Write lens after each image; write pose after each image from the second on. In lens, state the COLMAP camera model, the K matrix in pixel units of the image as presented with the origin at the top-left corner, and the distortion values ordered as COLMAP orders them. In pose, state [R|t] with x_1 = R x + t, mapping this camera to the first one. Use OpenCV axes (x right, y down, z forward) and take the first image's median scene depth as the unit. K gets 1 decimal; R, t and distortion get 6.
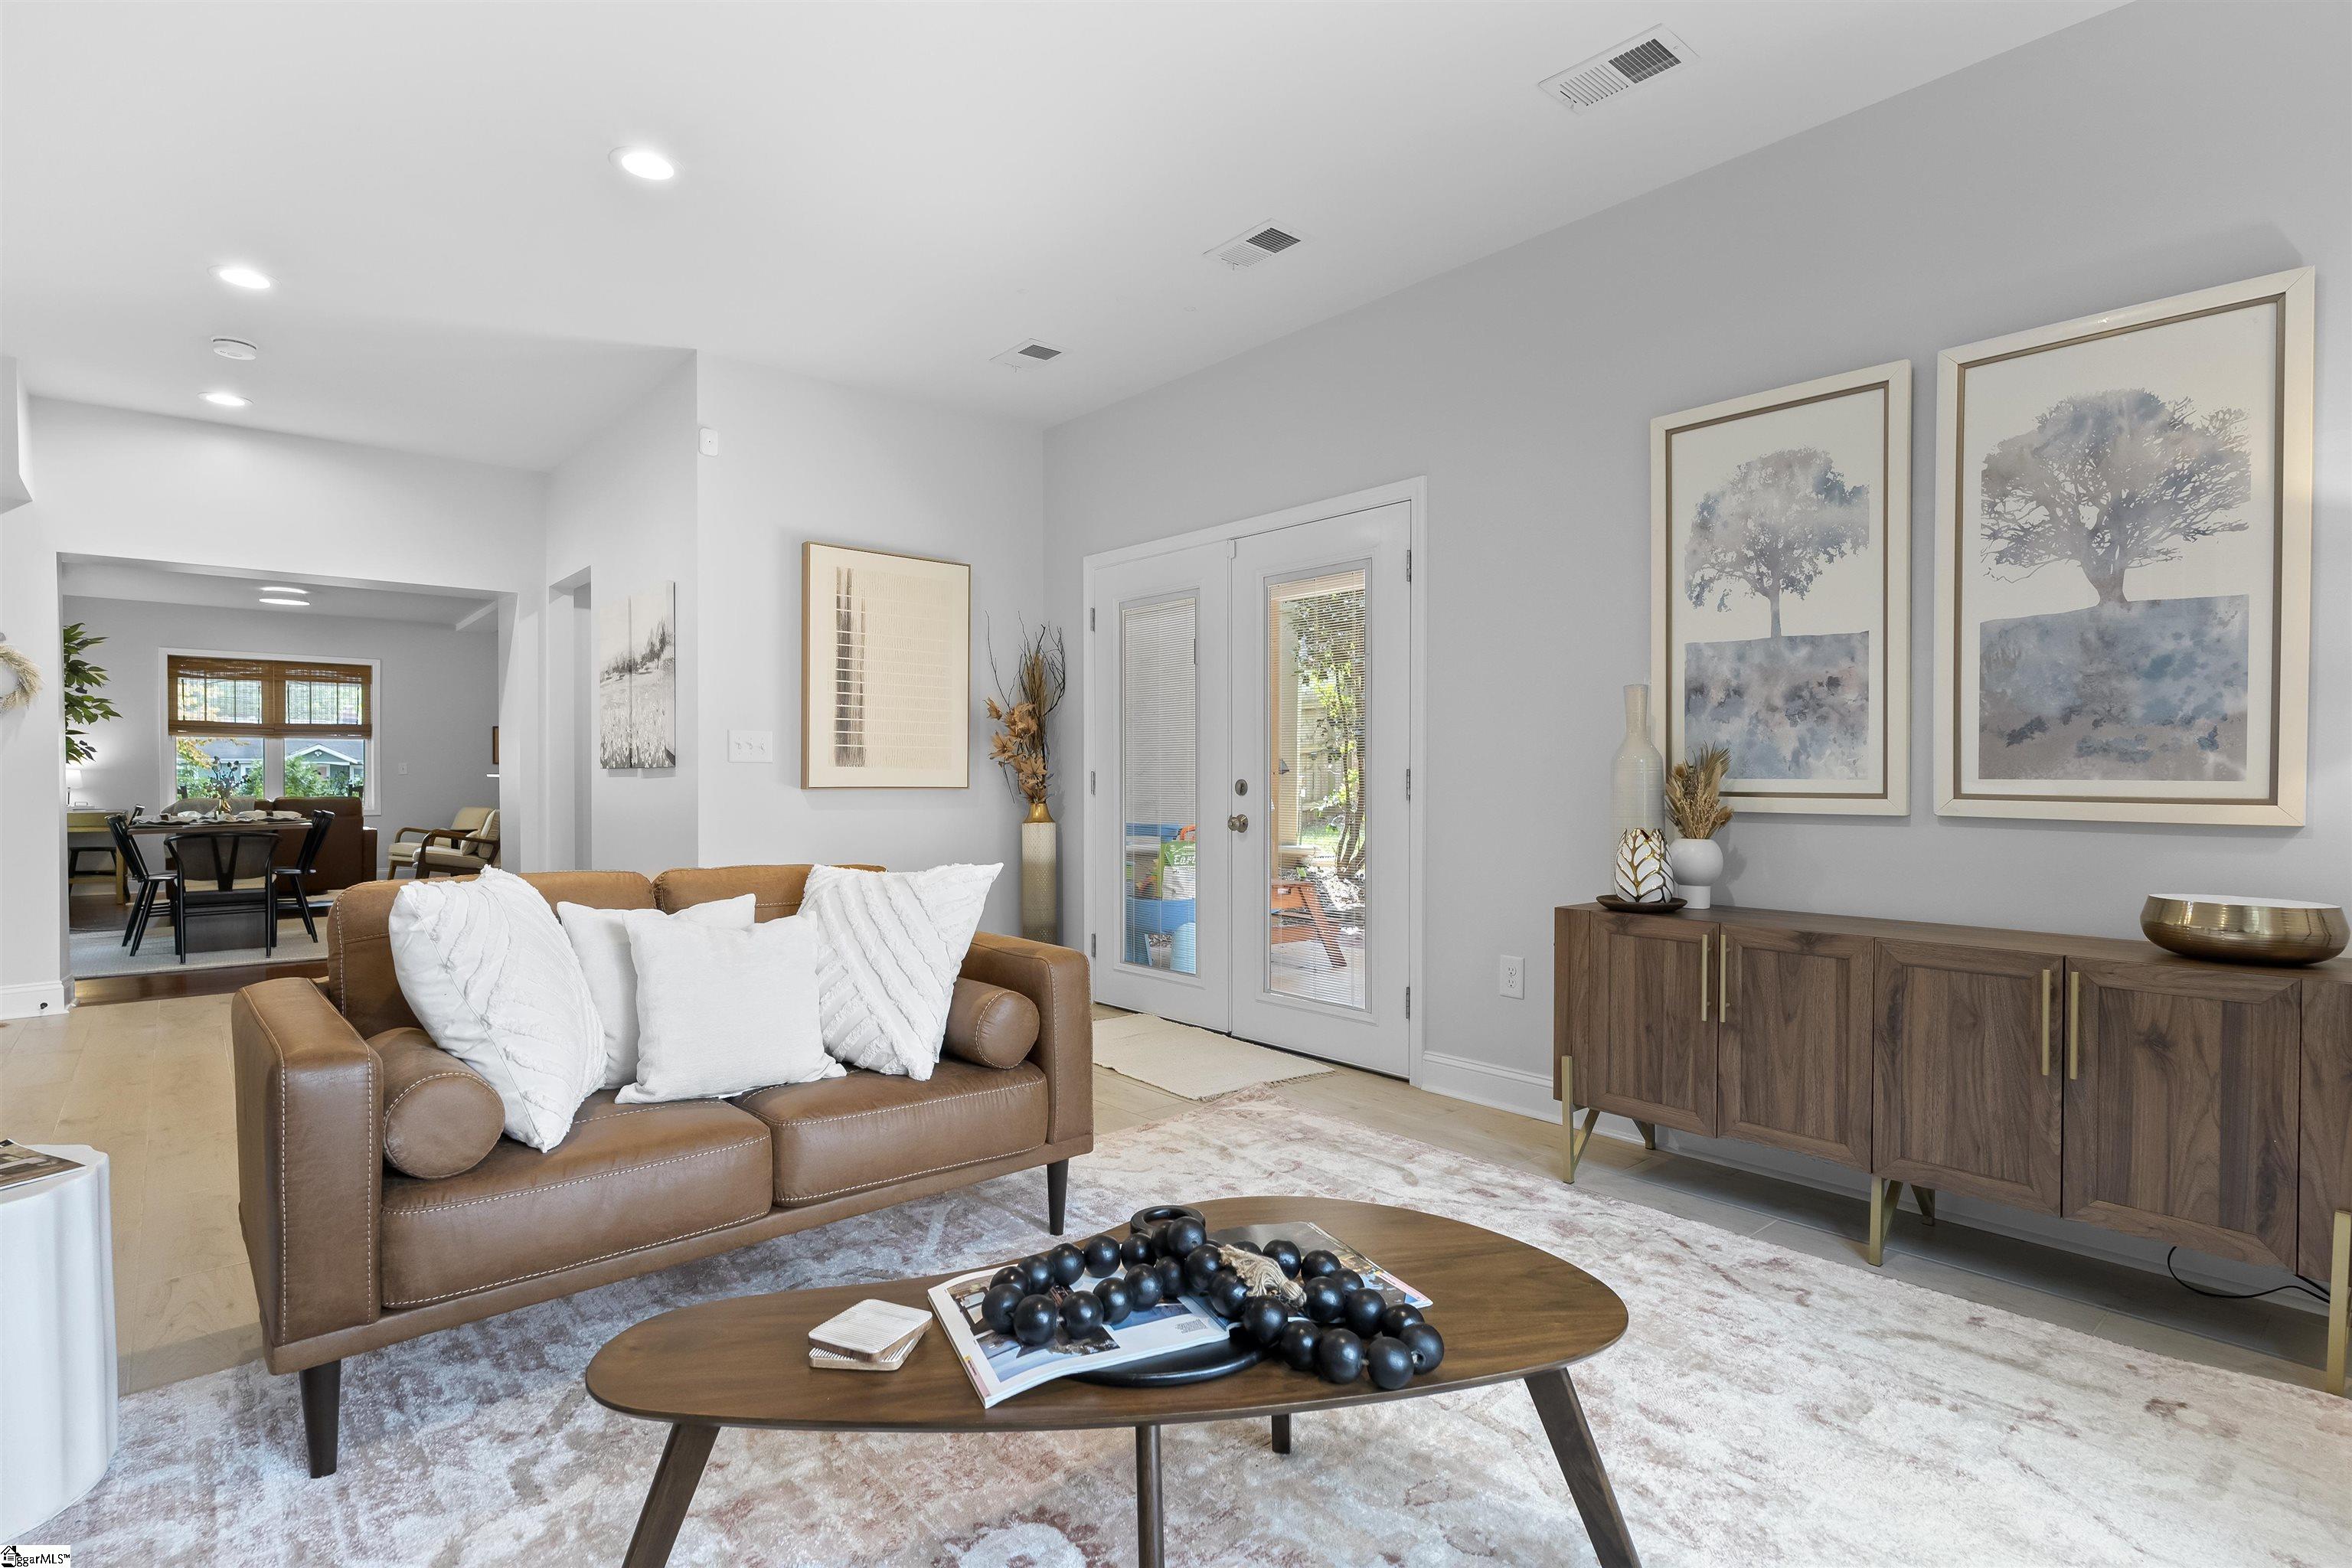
lens RADIAL K [[1166.2, 0, 1171.3], [0, 1166.2, 781.2], [0, 0, 1]] dist [-0.000629, 0.000332]
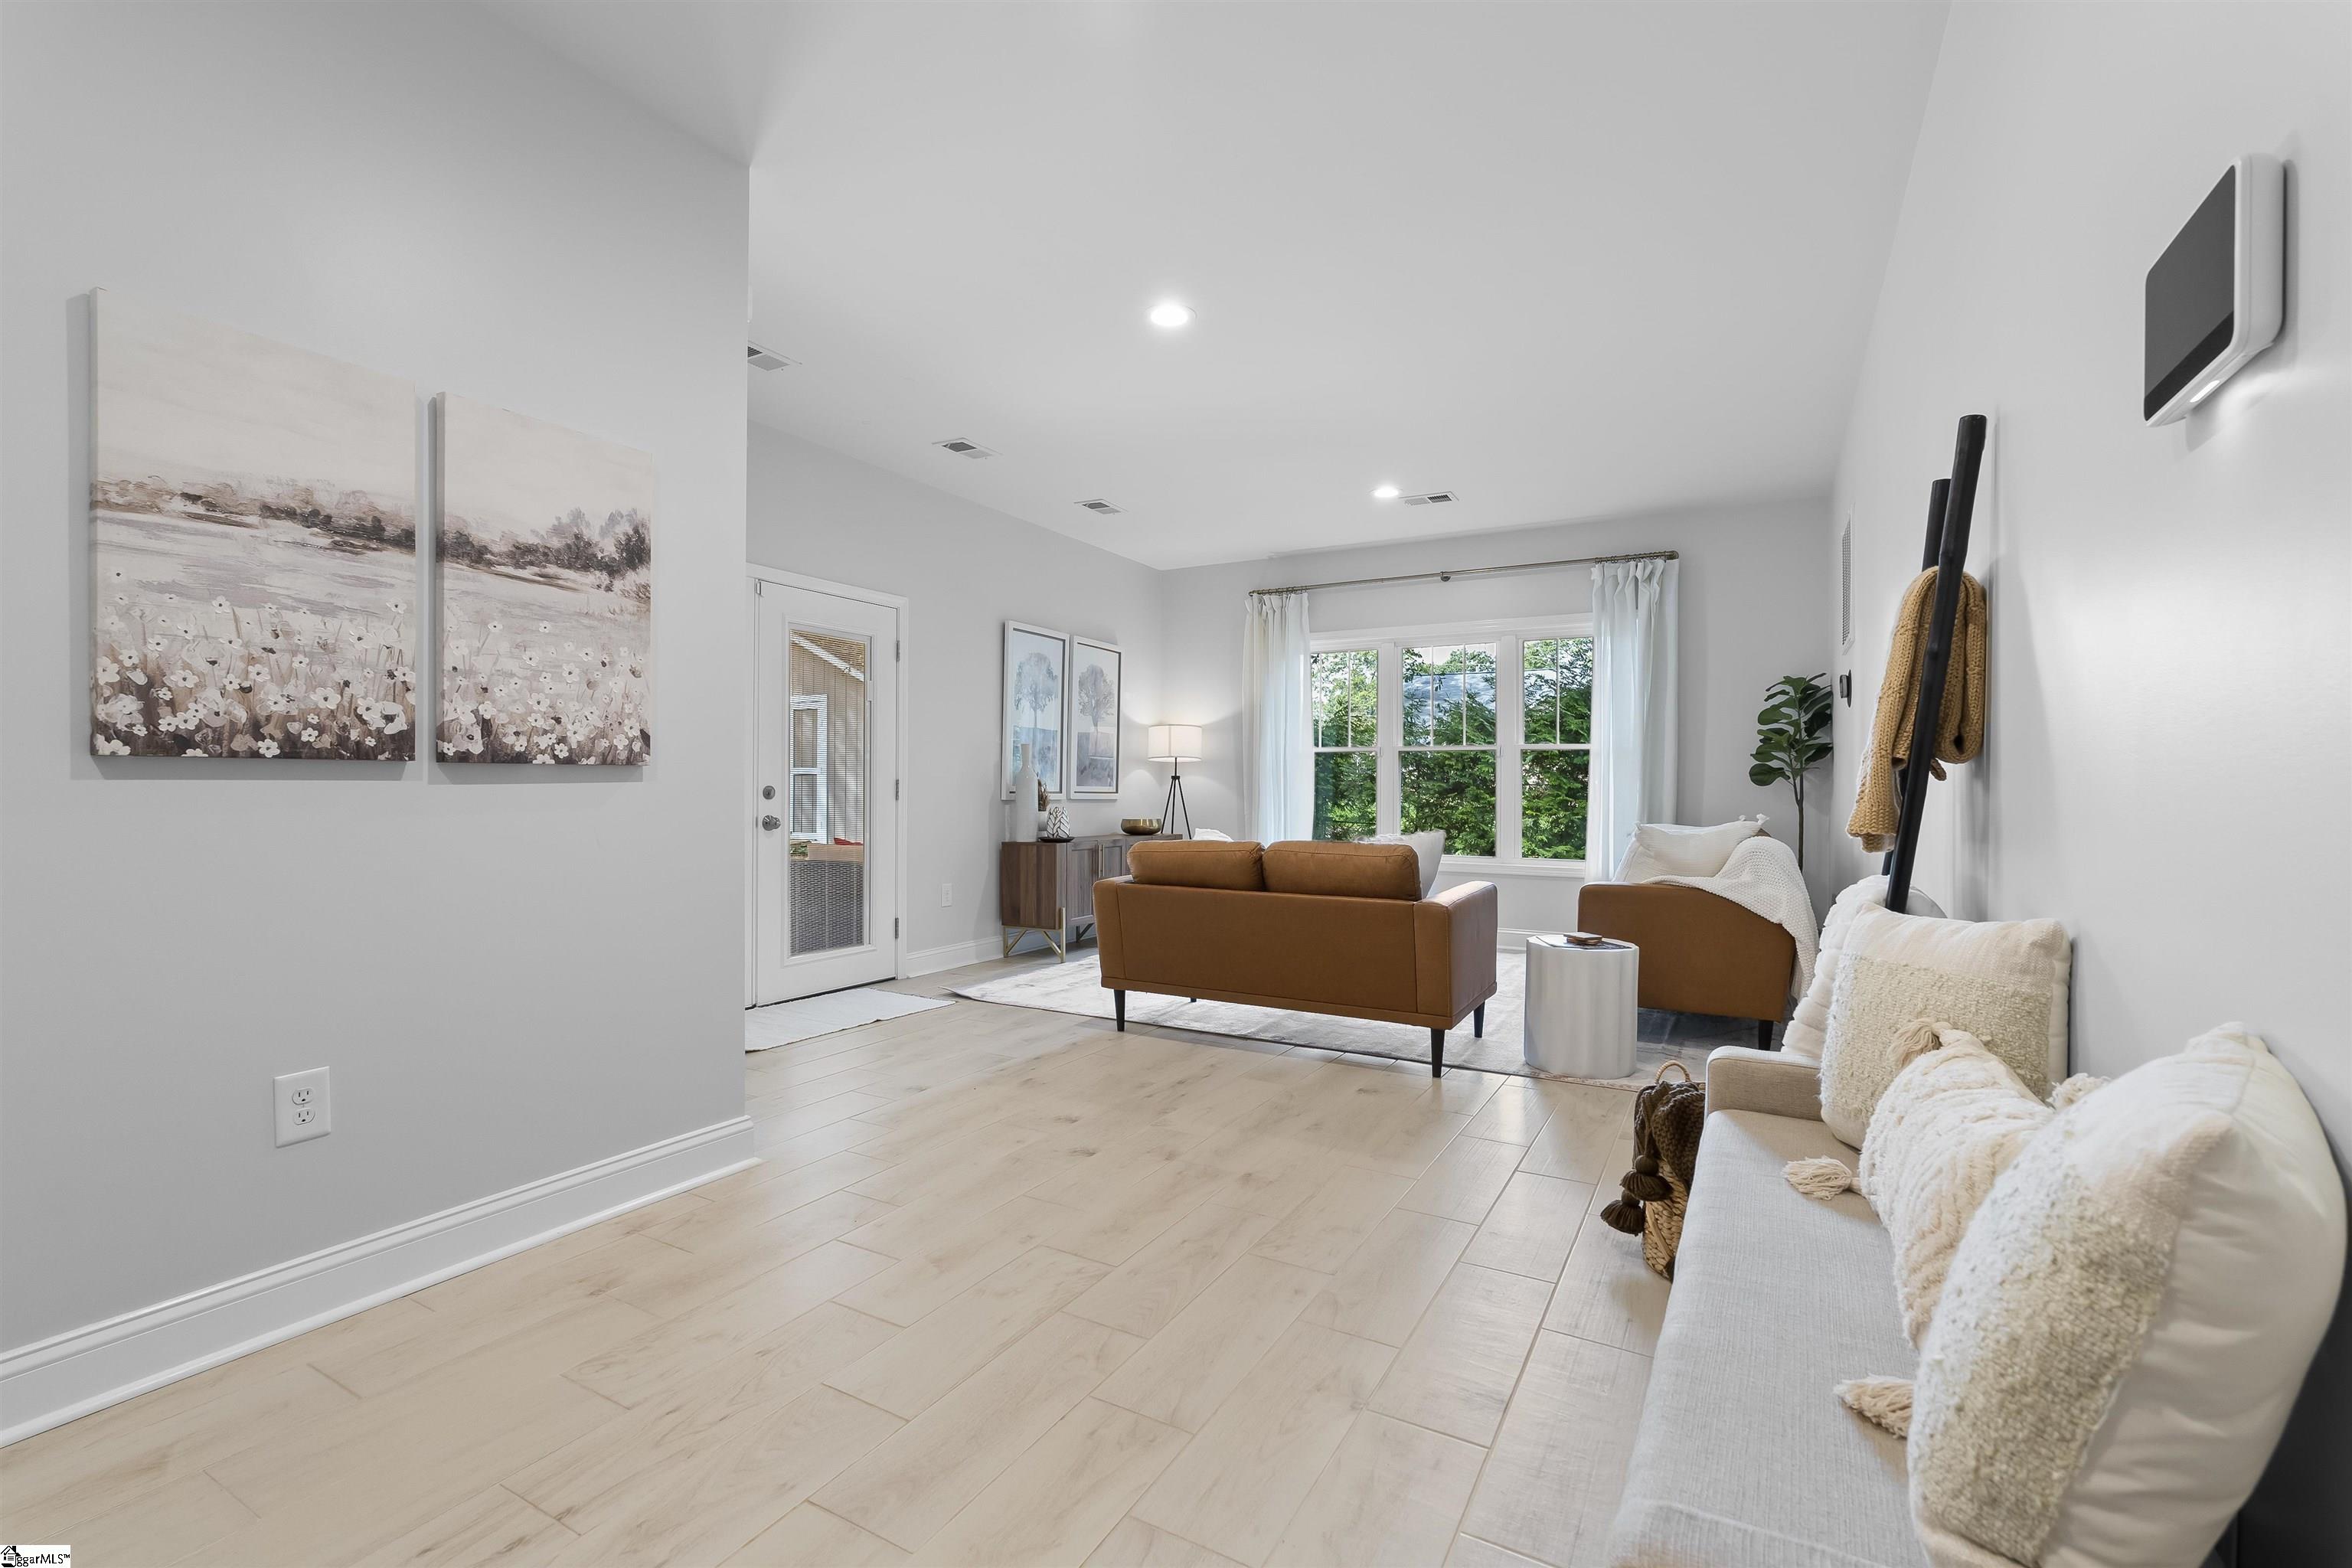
lens RADIAL K [[1030.2, 0, 1171.8], [0, 1030.2, 792.6], [0, 0, 1]] dist [-0.004339, -0.000268]
pose [[-0.338463, -0.006929, 0.940954, -1.719873], [0.000019, 0.999973, 0.007371, -0.004053], [-0.940980, 0.002512, -0.338453, 1.564864]]
